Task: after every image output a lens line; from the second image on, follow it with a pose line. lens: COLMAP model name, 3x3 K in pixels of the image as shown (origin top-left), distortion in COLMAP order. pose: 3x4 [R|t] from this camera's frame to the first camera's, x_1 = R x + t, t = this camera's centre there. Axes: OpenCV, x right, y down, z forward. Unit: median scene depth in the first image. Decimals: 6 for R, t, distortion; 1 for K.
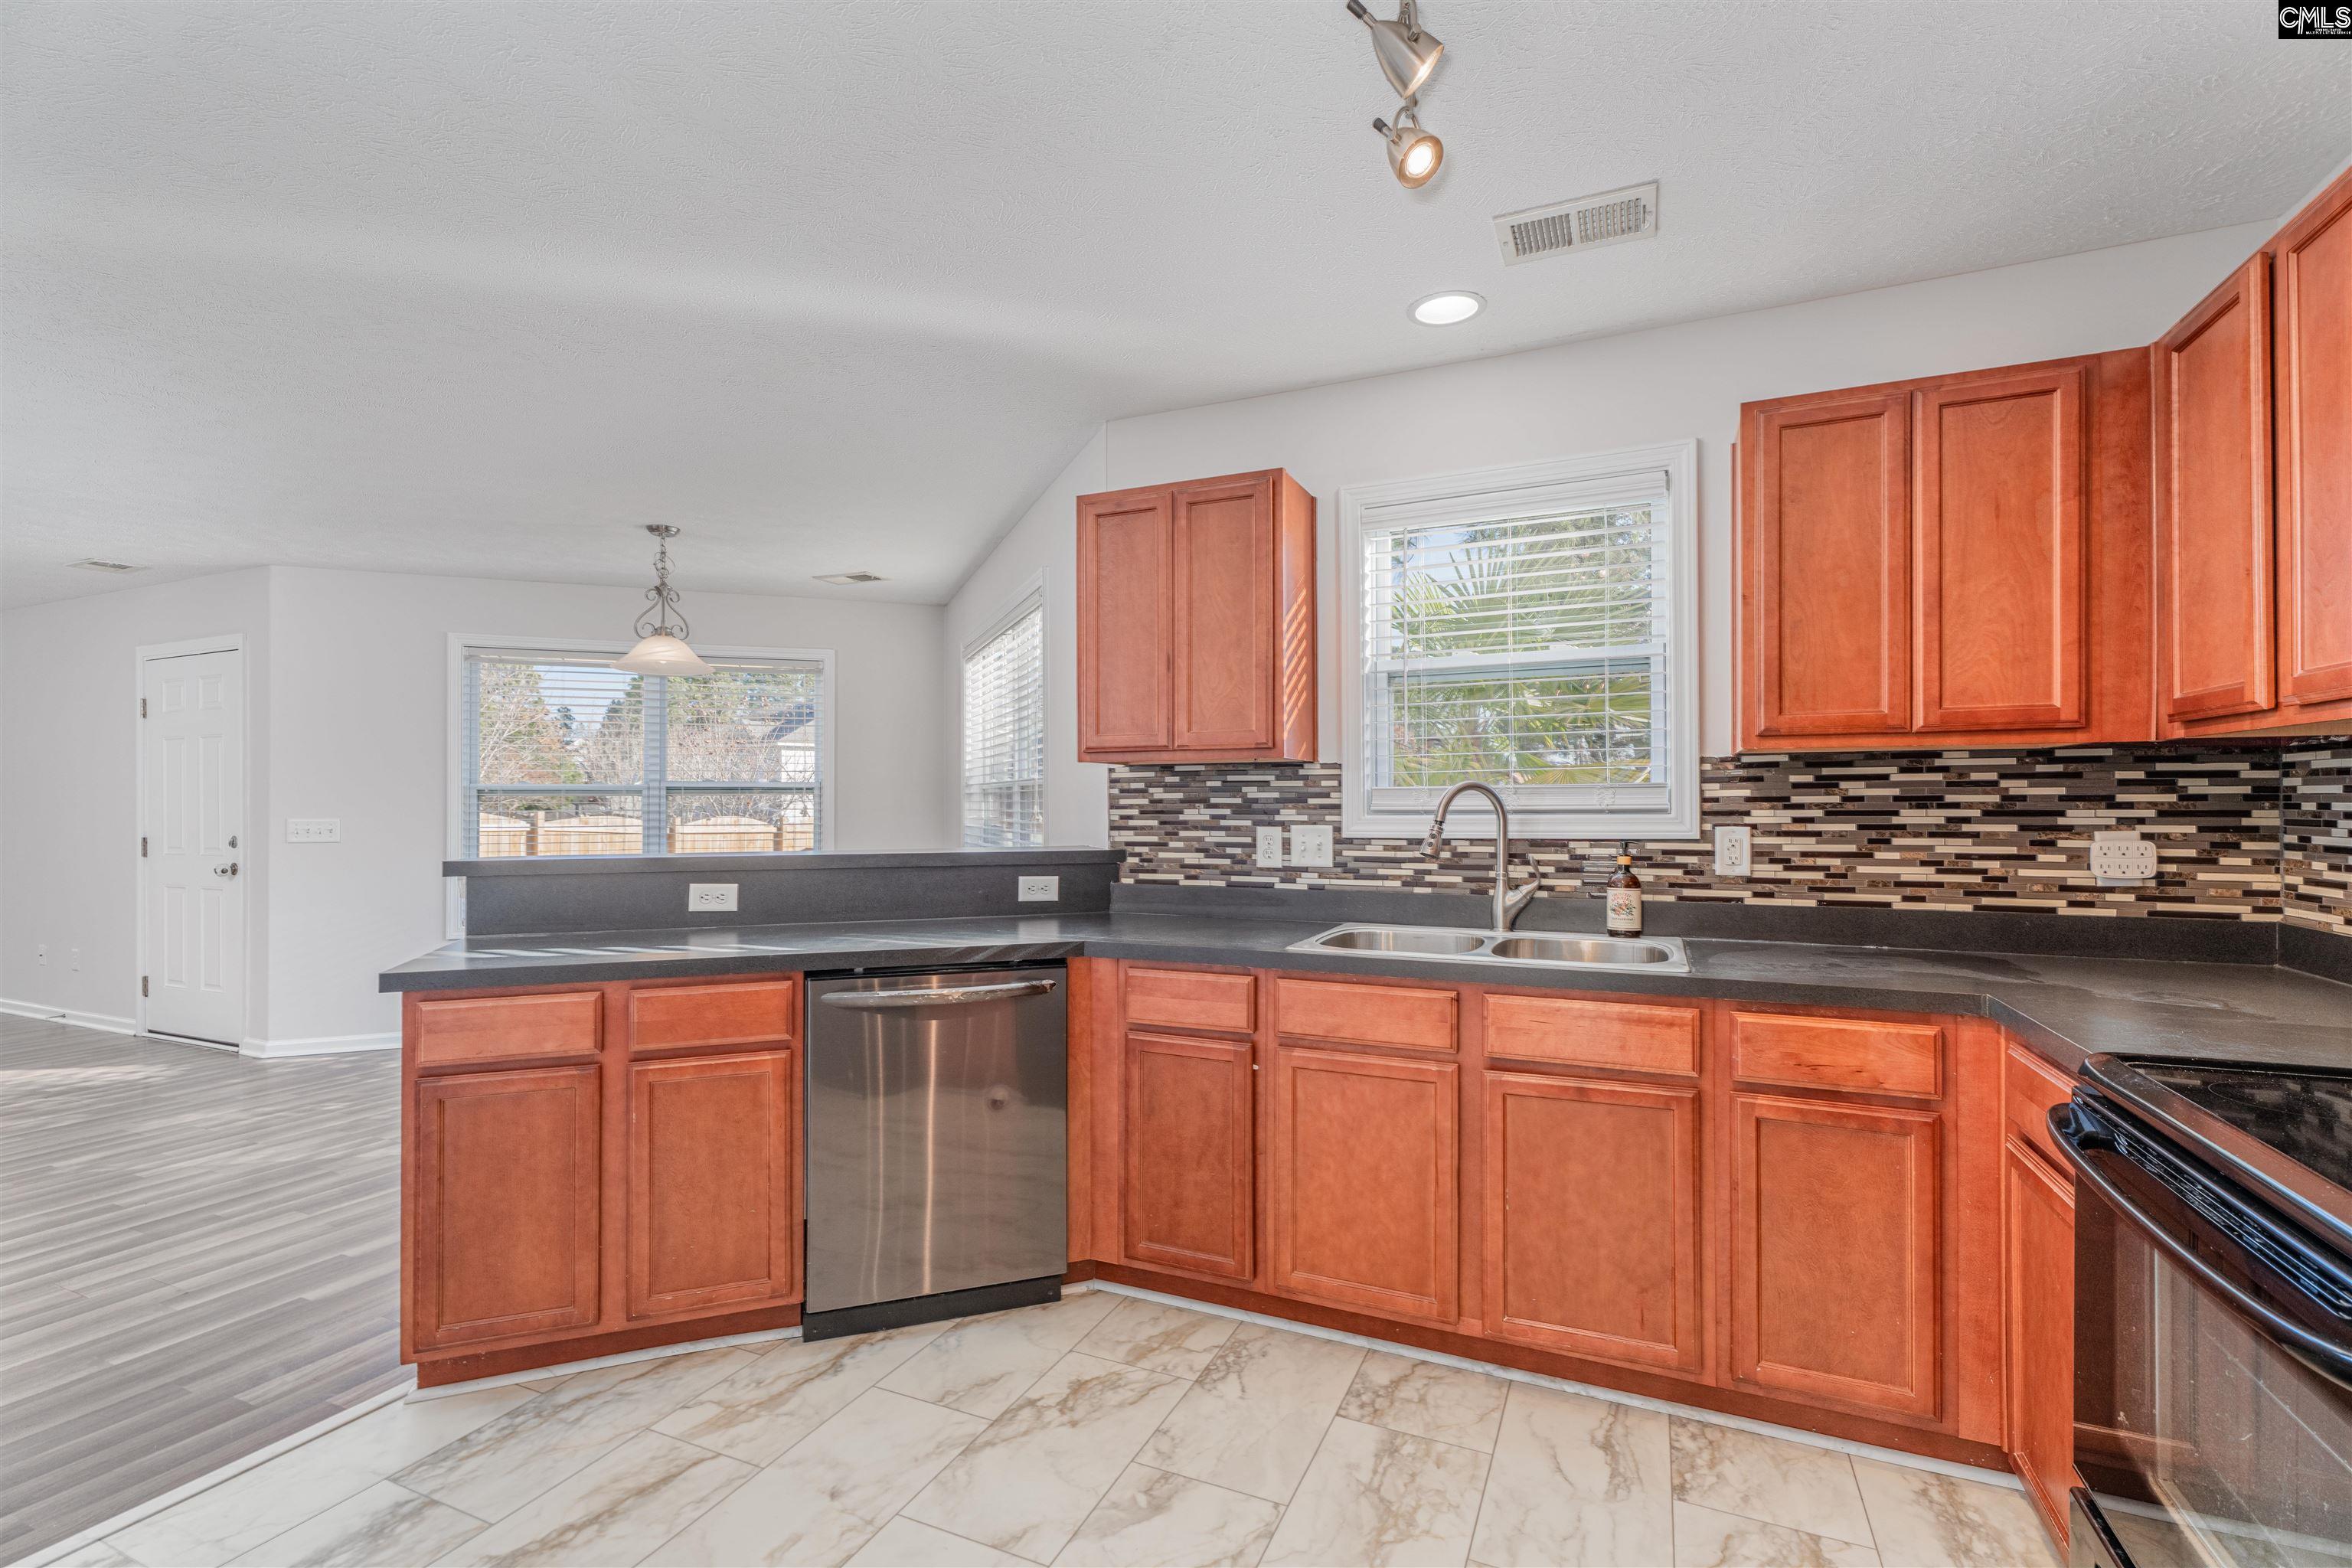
lens RADIAL K [[1047.9, 0, 1182.5], [0, 1047.9, 795.3], [0, 0, 1]] dist [0.002672, -0.000213]
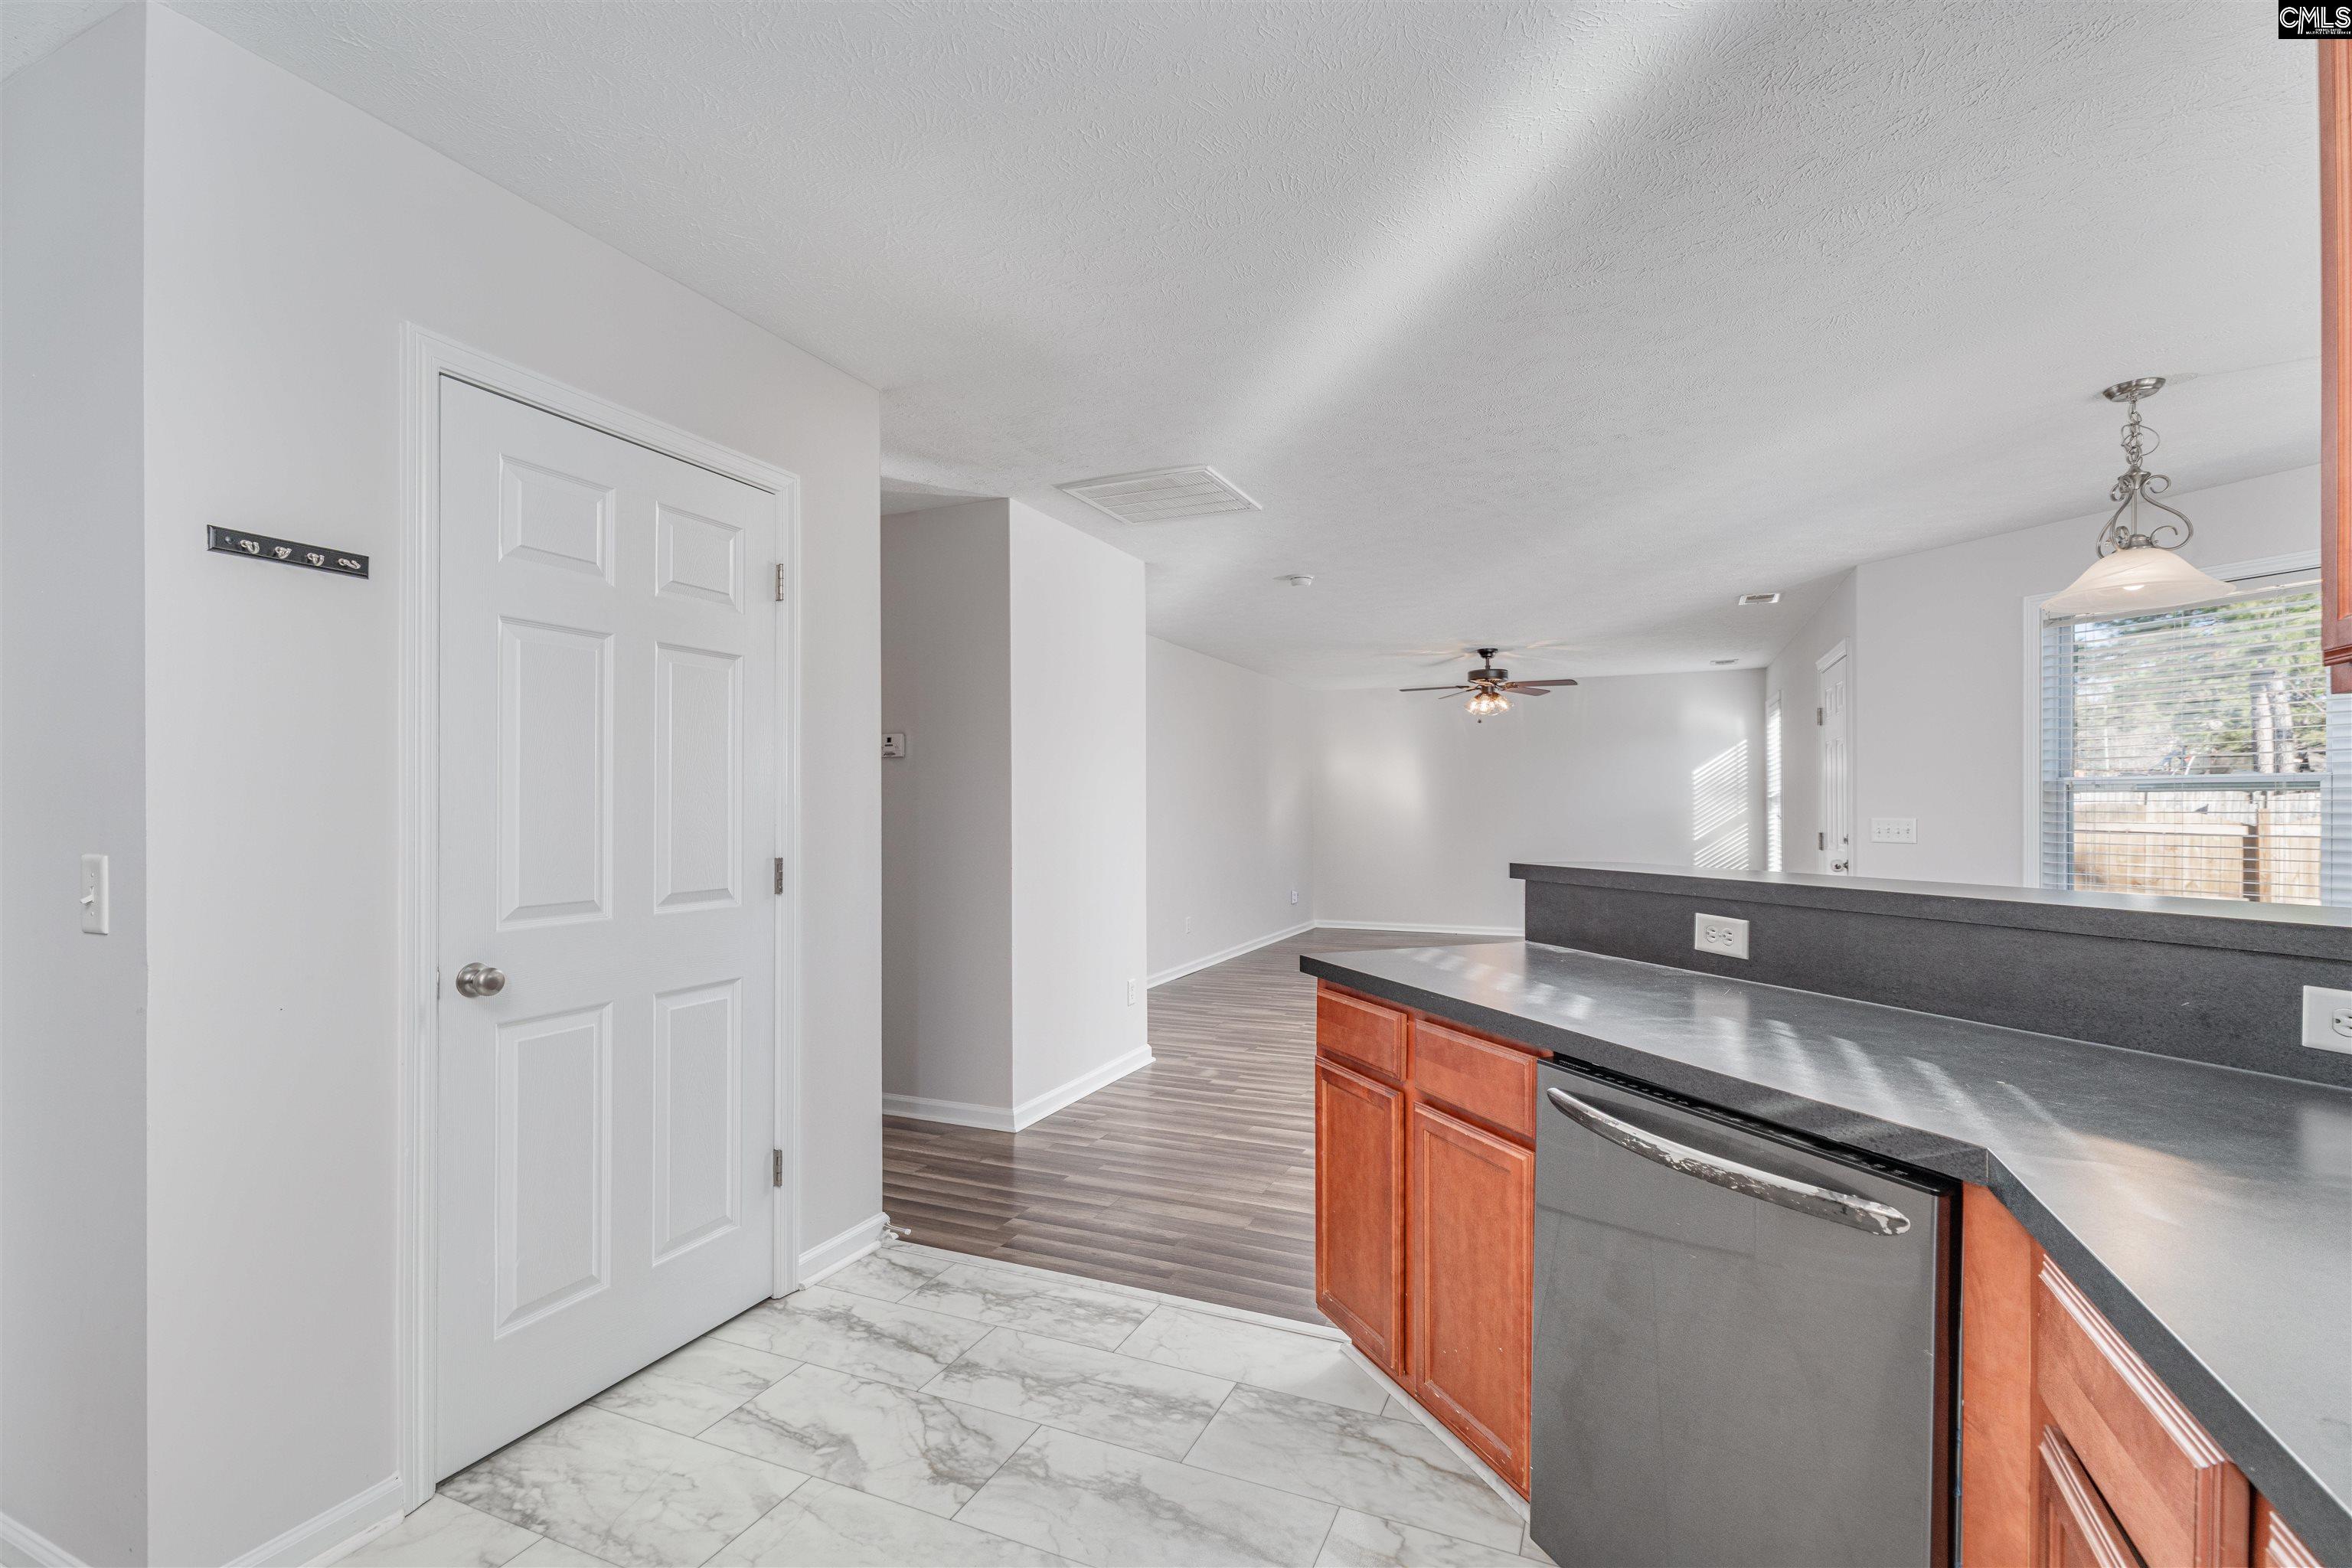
lens RADIAL K [[1047.9, 0, 1168.4], [0, 1047.9, 805.9], [0, 0, 1]] dist [0.002672, -0.000213]
pose [[-0.002676, -0.000525, -0.999996, 0.259242], [0.014022, 0.999902, -0.000563, 0.003720], [0.999898, -0.014023, -0.002668, 0.585595]]
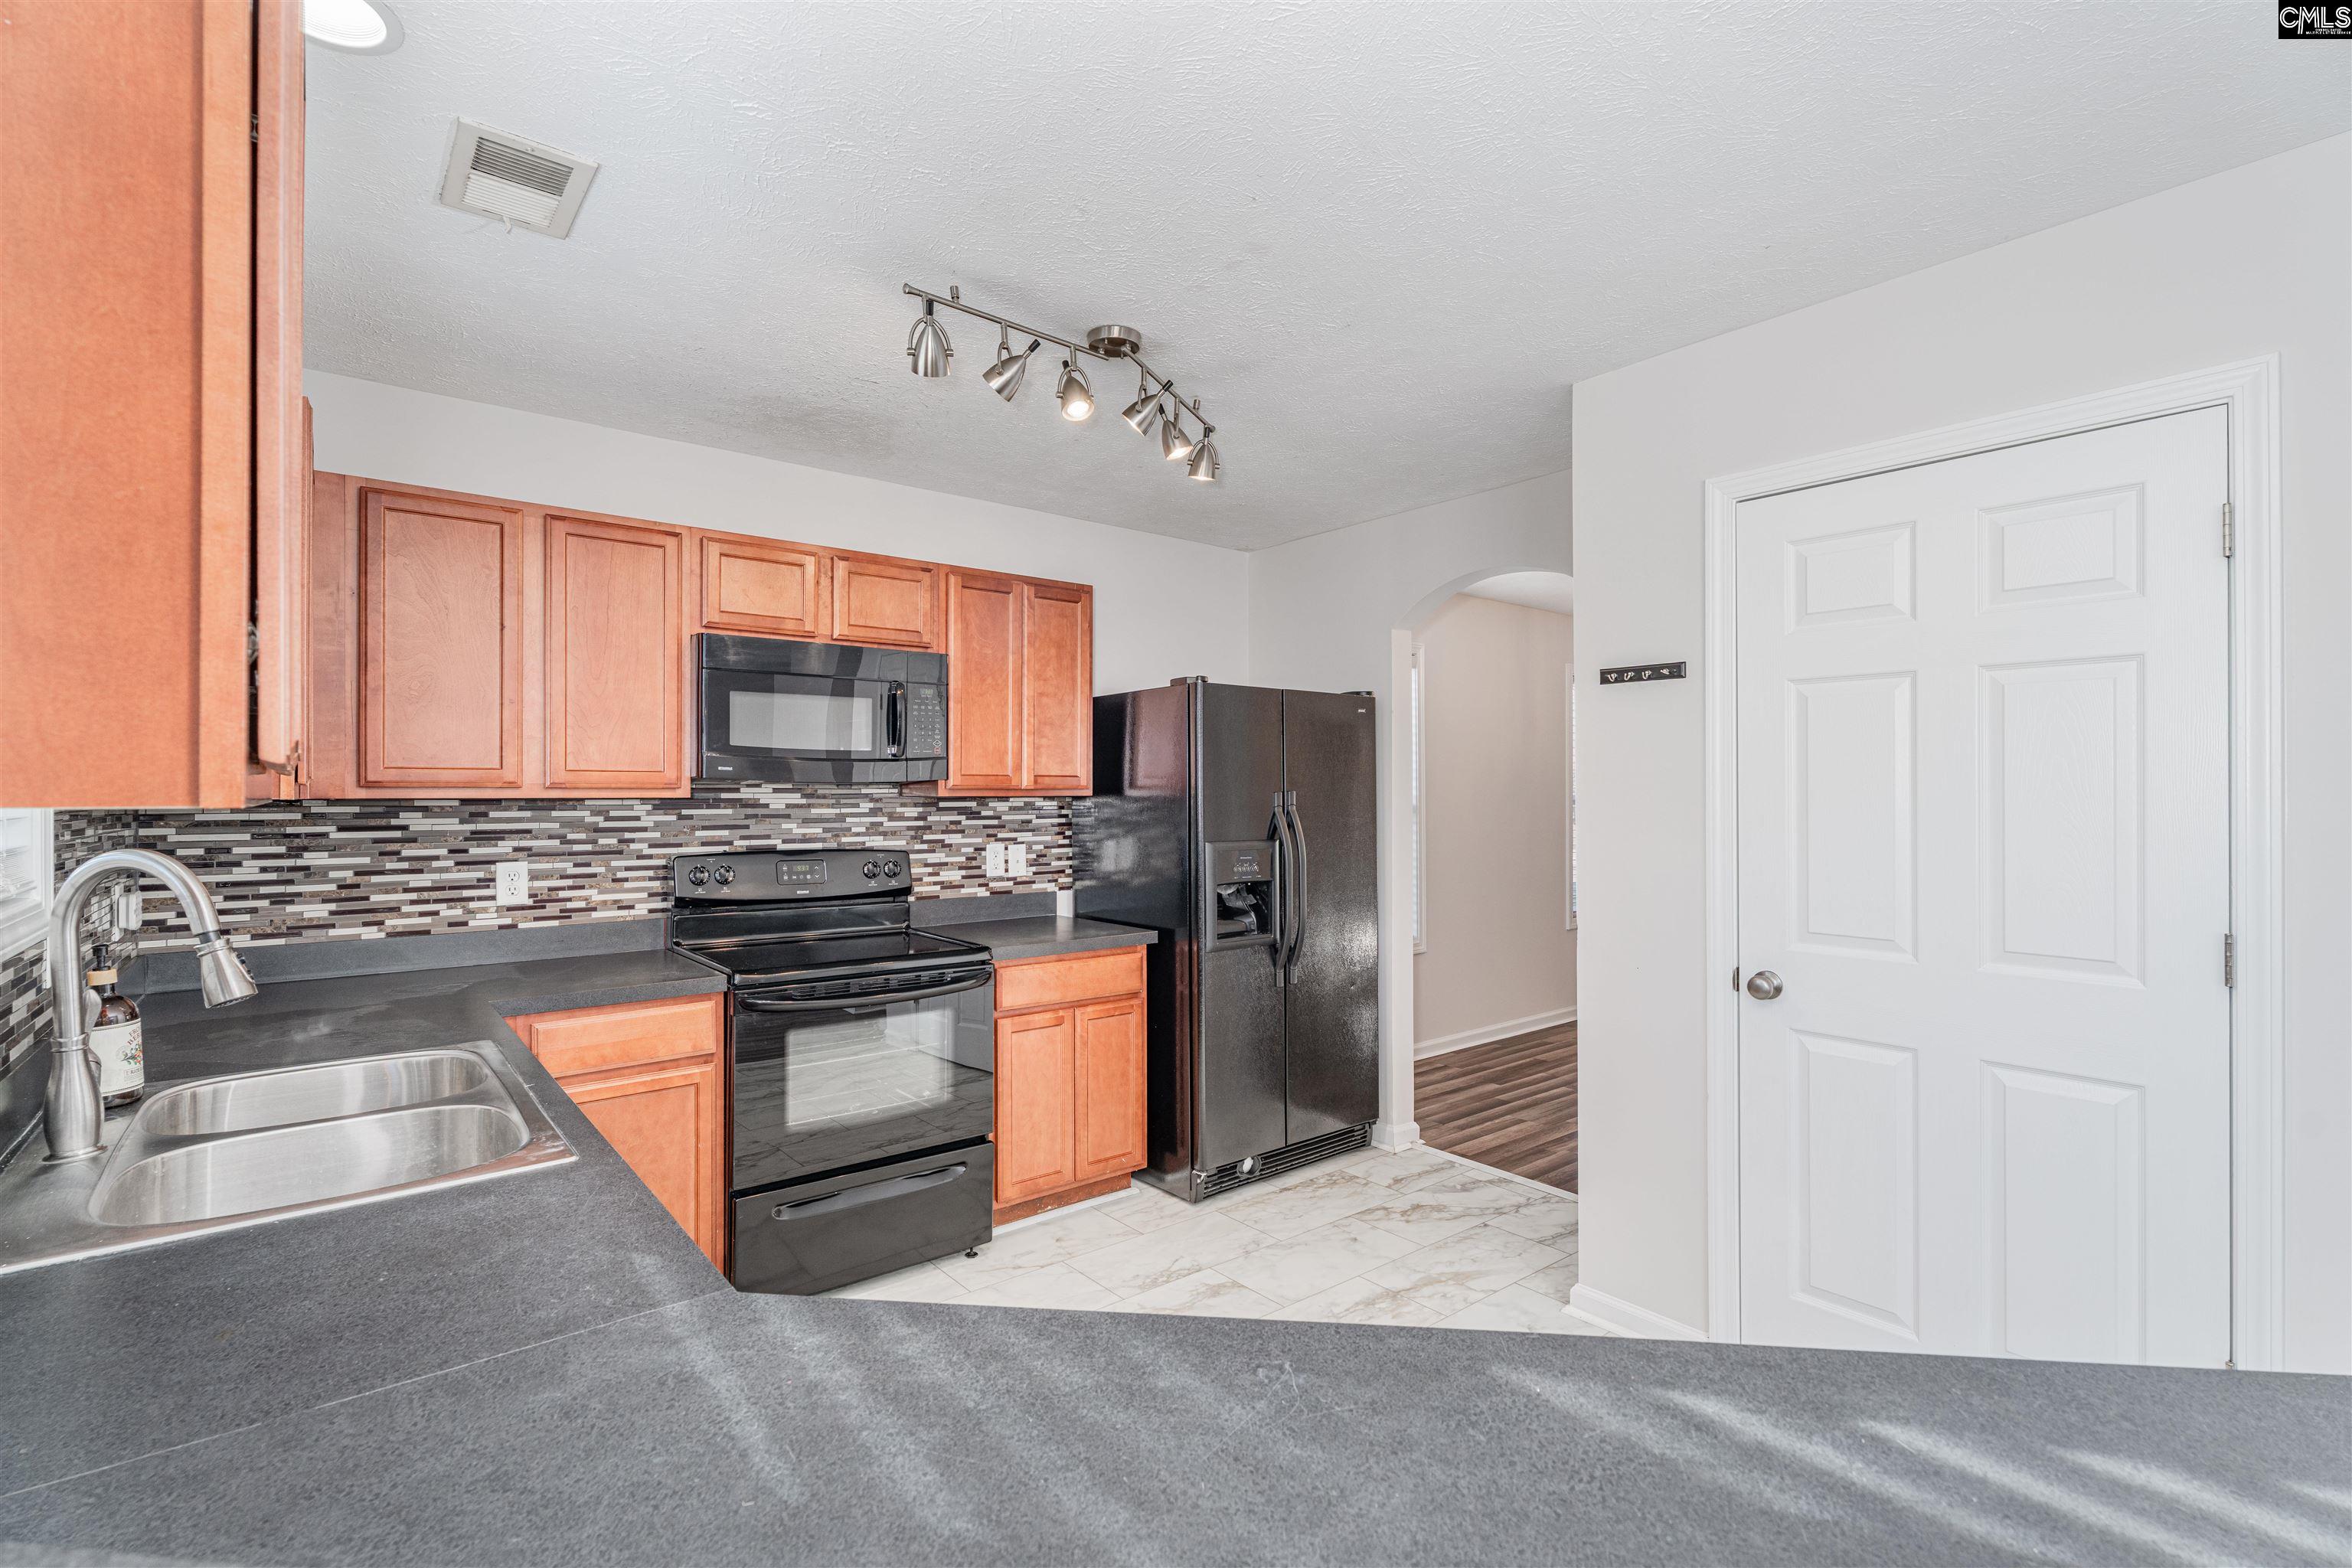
lens RADIAL K [[1047.9, 0, 1166.9], [0, 1047.9, 787.2], [0, 0, 1]] dist [0.002672, -0.000213]
pose [[-0.888214, 0.006052, 0.459391, -0.343548], [-0.000700, 0.999894, -0.014526, -0.032579], [-0.459430, -0.013224, -0.888115, 1.069687]]
